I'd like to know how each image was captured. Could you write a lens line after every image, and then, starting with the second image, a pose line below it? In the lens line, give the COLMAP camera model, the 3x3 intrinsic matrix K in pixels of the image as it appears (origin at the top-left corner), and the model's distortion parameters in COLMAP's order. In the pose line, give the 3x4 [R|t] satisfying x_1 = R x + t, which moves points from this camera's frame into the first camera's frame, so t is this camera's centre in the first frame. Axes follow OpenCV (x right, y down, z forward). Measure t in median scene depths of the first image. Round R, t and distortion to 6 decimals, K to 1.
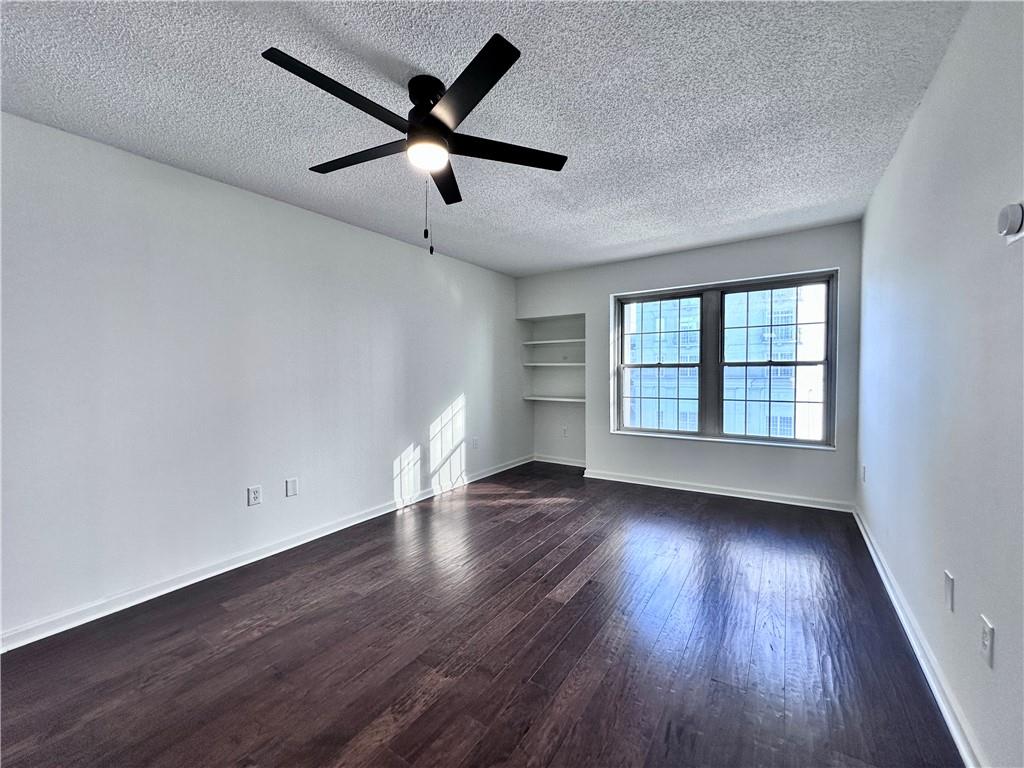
lens RADIAL K [[409.9, 0, 508.0], [0, 409.9, 380.2], [0, 0, 1]] dist [-0.002164, 0.000231]
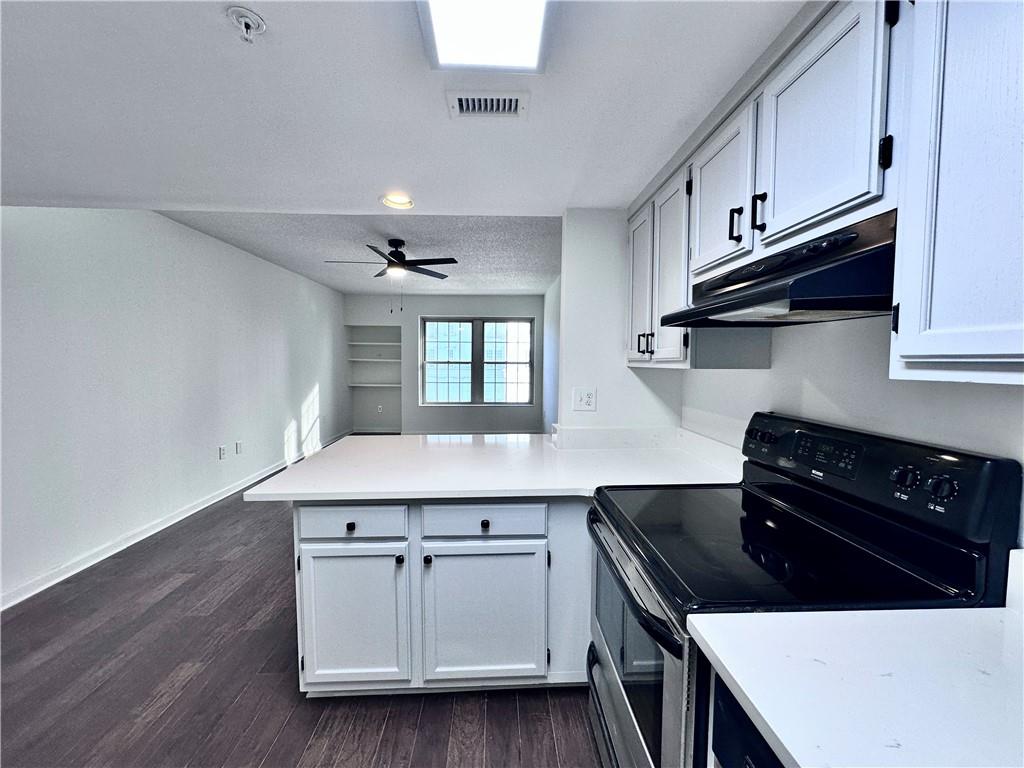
lens RADIAL K [[409.9, 0, 513.1], [0, 409.9, 383.0], [0, 0, 1]] dist [-0.002164, 0.000231]
pose [[0.801961, -0.017884, 0.597108, -0.413102], [0.000782, 0.999582, 0.028888, -0.001475], [-0.597376, -0.022700, 0.801640, -0.472835]]
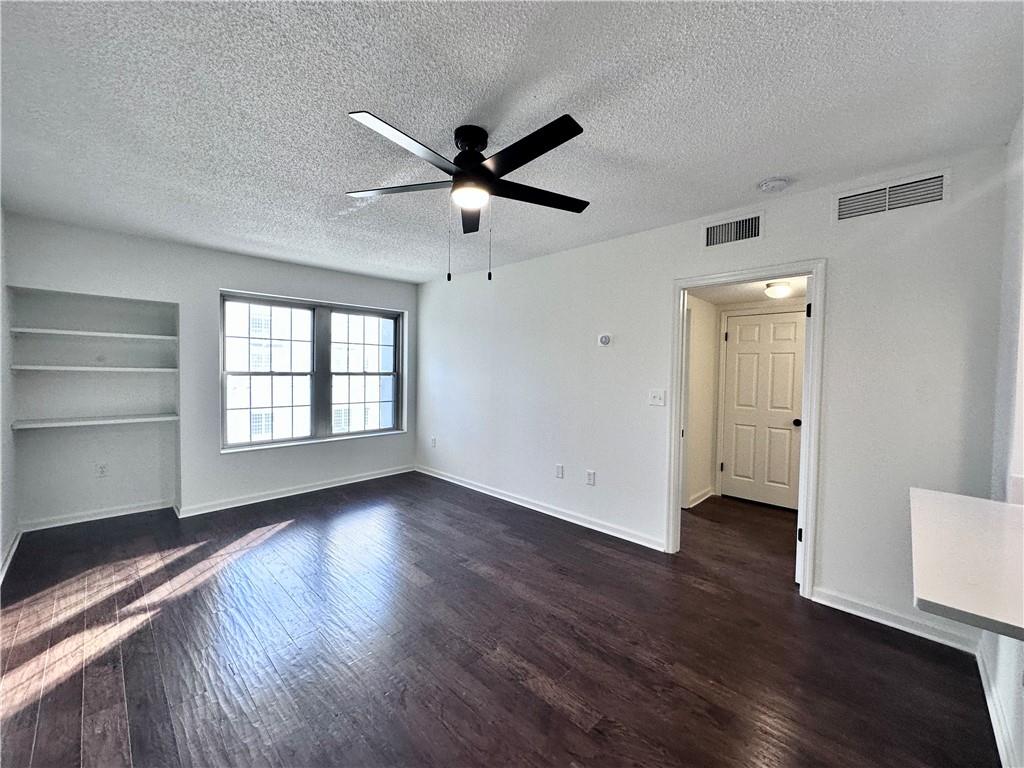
lens RADIAL K [[409.9, 0, 513.6], [0, 409.9, 383.3], [0, 0, 1]] dist [-0.002164, 0.000231]
pose [[0.176108, -0.021301, 0.984140, -0.504123], [0.006888, 0.999768, 0.020407, -0.030059], [-0.984347, 0.003185, 0.176214, 0.283169]]
